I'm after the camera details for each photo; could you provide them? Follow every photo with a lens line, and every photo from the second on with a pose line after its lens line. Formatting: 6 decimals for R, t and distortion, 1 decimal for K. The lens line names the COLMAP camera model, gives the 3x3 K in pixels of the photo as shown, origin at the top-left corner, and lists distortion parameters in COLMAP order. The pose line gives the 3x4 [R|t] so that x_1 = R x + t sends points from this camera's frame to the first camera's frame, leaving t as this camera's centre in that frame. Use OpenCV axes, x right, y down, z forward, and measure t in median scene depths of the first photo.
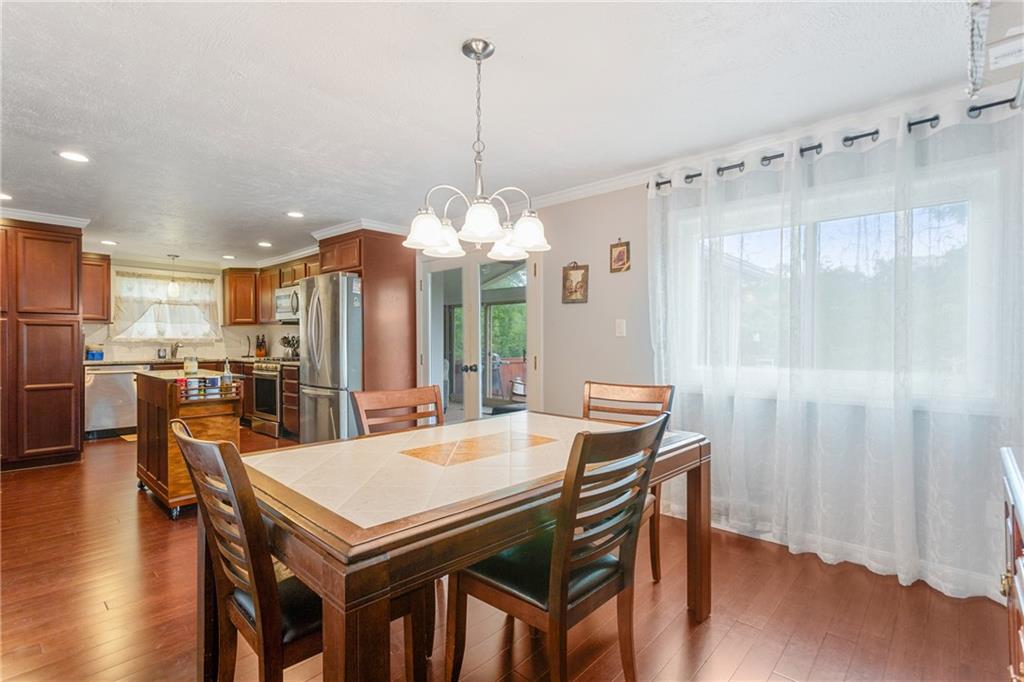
lens RADIAL K [[481.4, 0, 512.4], [0, 481.4, 343.6], [0, 0, 1]] dist [0.003199, -0.002093]
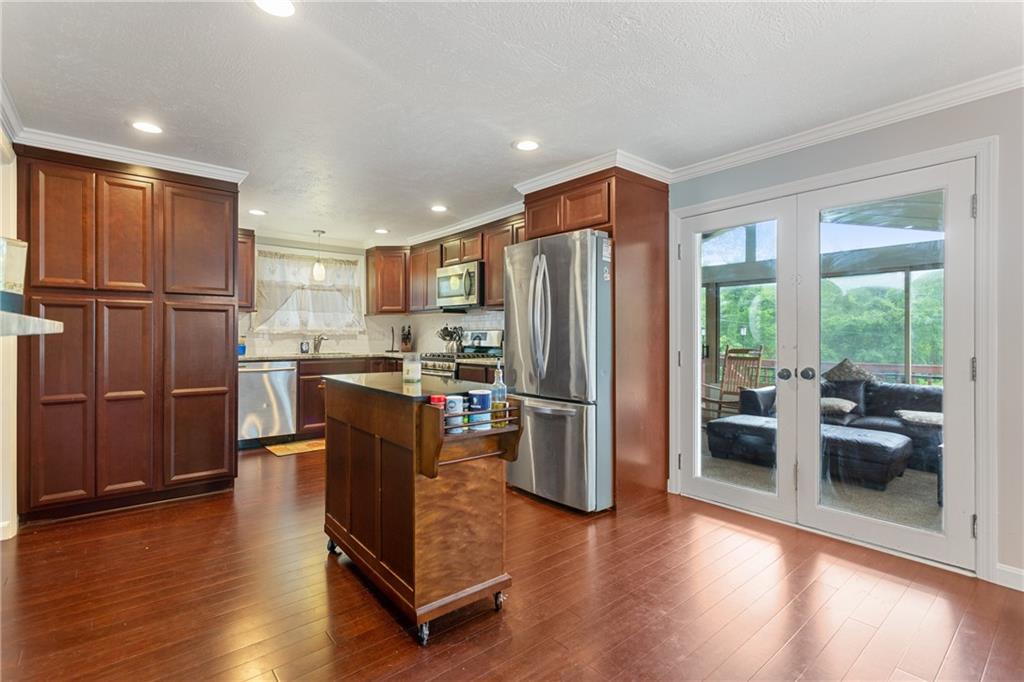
lens RADIAL K [[481.4, 0, 514.6], [0, 481.4, 335.1], [0, 0, 1]] dist [0.003199, -0.002093]
pose [[0.989940, 0.002079, -0.141470, -0.260607], [-0.002758, 0.999986, -0.004600, 0.001981], [0.141459, 0.004944, 0.989932, 0.228429]]
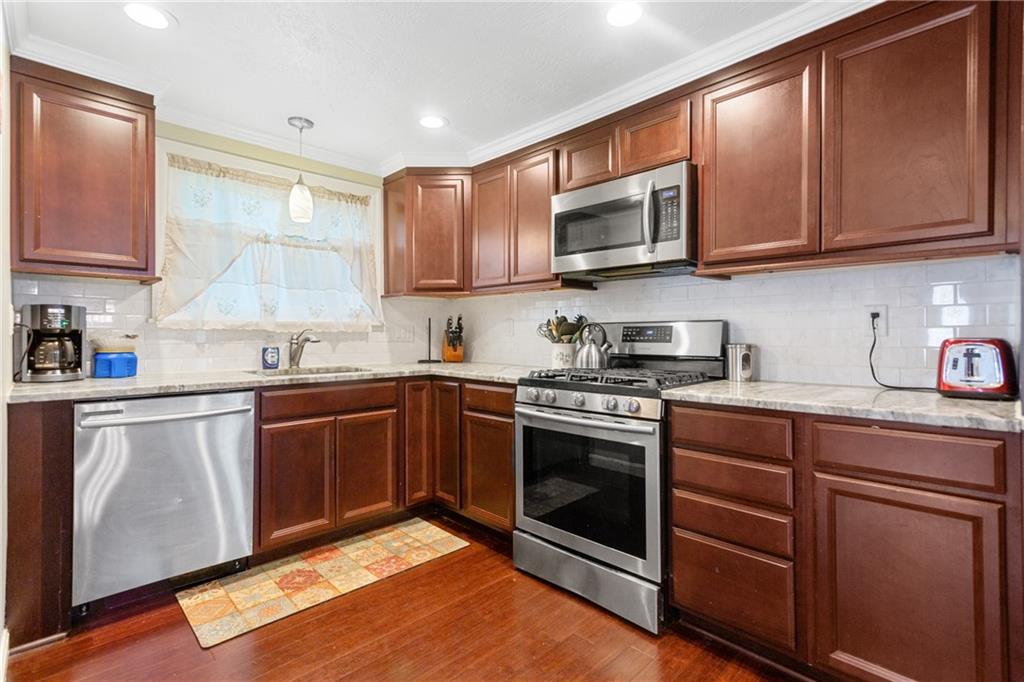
lens RADIAL K [[481.4, 0, 517.7], [0, 481.4, 334.9], [0, 0, 1]] dist [0.003199, -0.002093]
pose [[0.997997, -0.000192, -0.063267, -0.522199], [0.000044, 0.999997, -0.002350, 0.001689], [0.063267, 0.002342, 0.997994, 0.636849]]
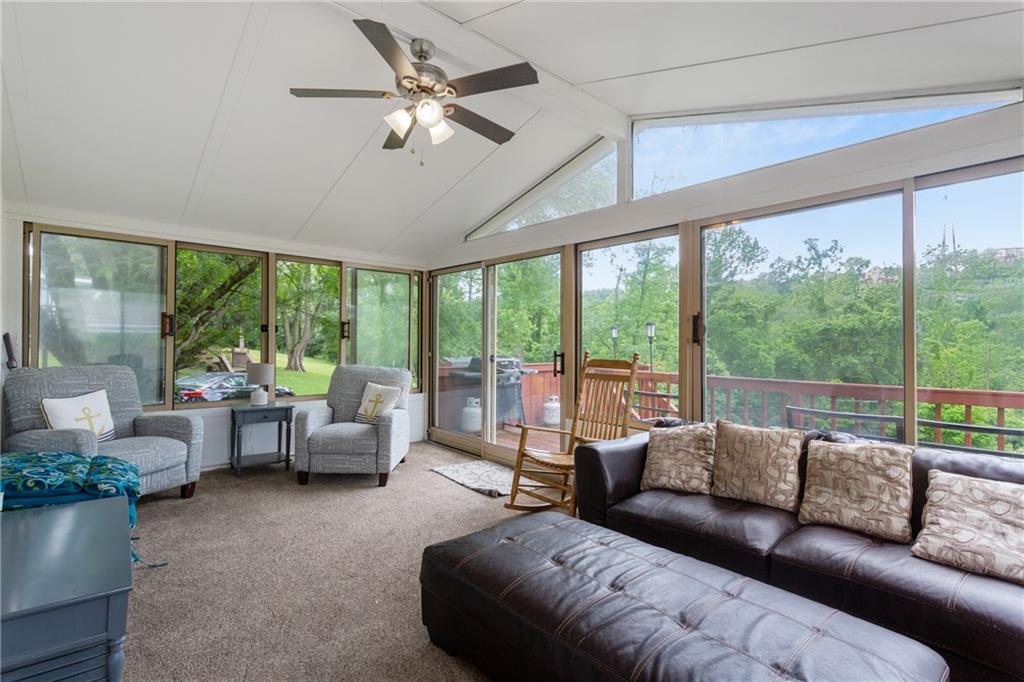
lens RADIAL K [[481.4, 0, 509.8], [0, 481.4, 338.2], [0, 0, 1]] dist [0.003199, -0.002093]
pose [[0.993177, 0.003363, -0.116567, 0.050013], [-0.004309, 0.999960, -0.007865, 0.005126], [0.116535, 0.008314, 0.993152, 0.780248]]
